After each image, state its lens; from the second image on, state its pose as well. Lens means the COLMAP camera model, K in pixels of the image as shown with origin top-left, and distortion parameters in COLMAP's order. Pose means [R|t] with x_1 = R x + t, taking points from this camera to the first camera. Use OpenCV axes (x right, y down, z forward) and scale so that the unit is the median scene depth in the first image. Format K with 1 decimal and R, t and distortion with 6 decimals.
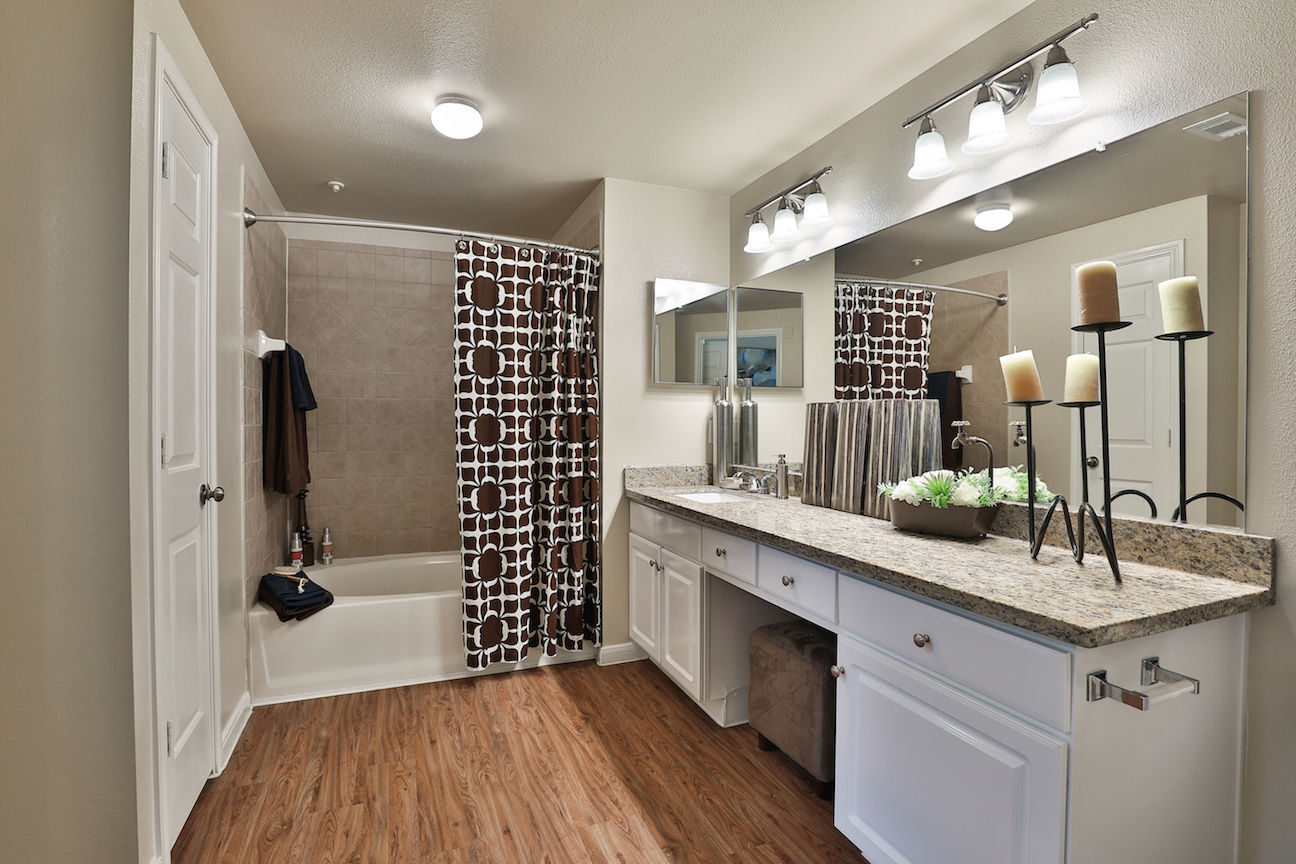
lens RADIAL K [[623.8, 0, 650.1], [0, 623.8, 427.0], [0, 0, 1]] dist [-0.041142, 0.010721]
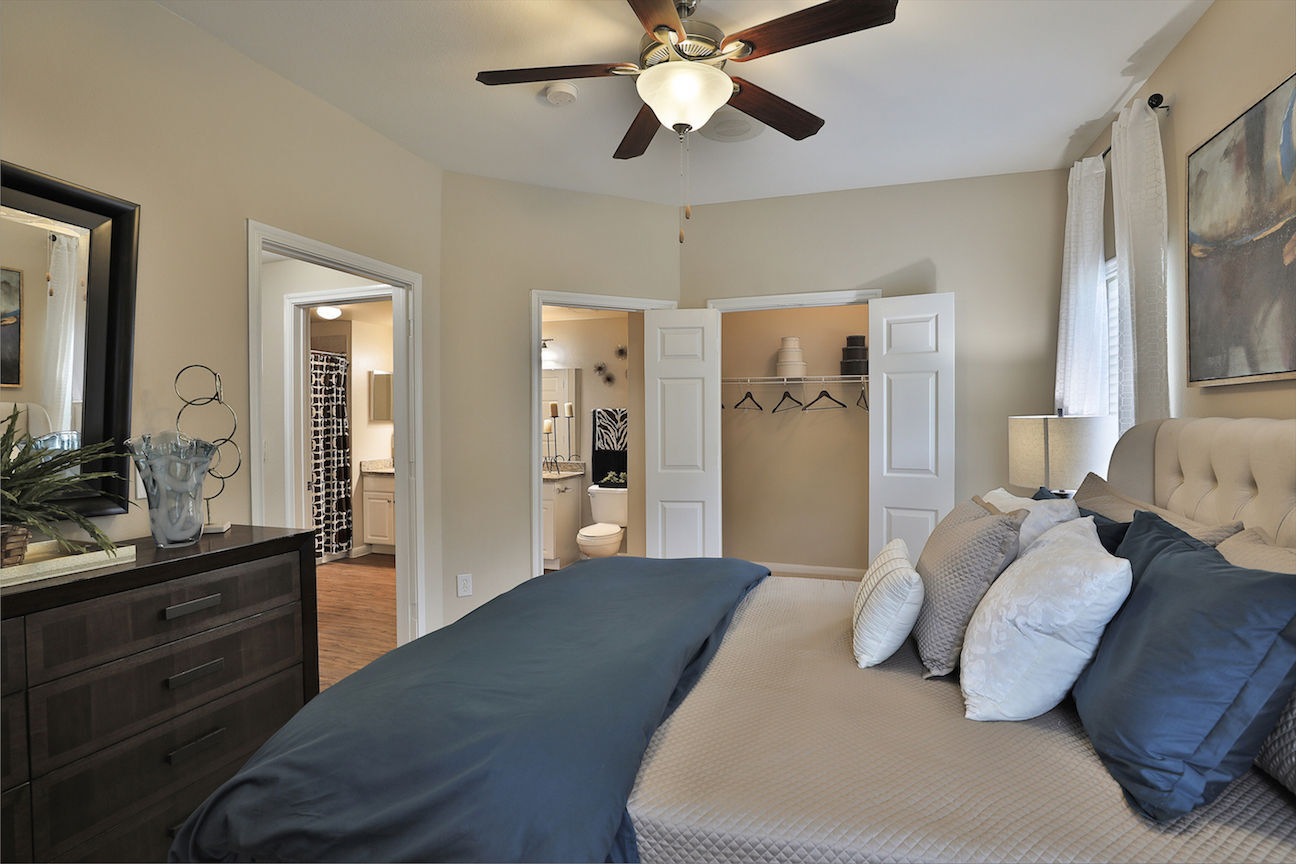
lens RADIAL K [[623.8, 0, 647.6], [0, 623.8, 422.9], [0, 0, 1]] dist [-0.041142, 0.010721]
pose [[0.668943, -0.009678, 0.743251, -0.958952], [0.010013, 0.999942, 0.004009, -0.061382], [-0.743247, 0.004760, 0.669001, -1.114002]]
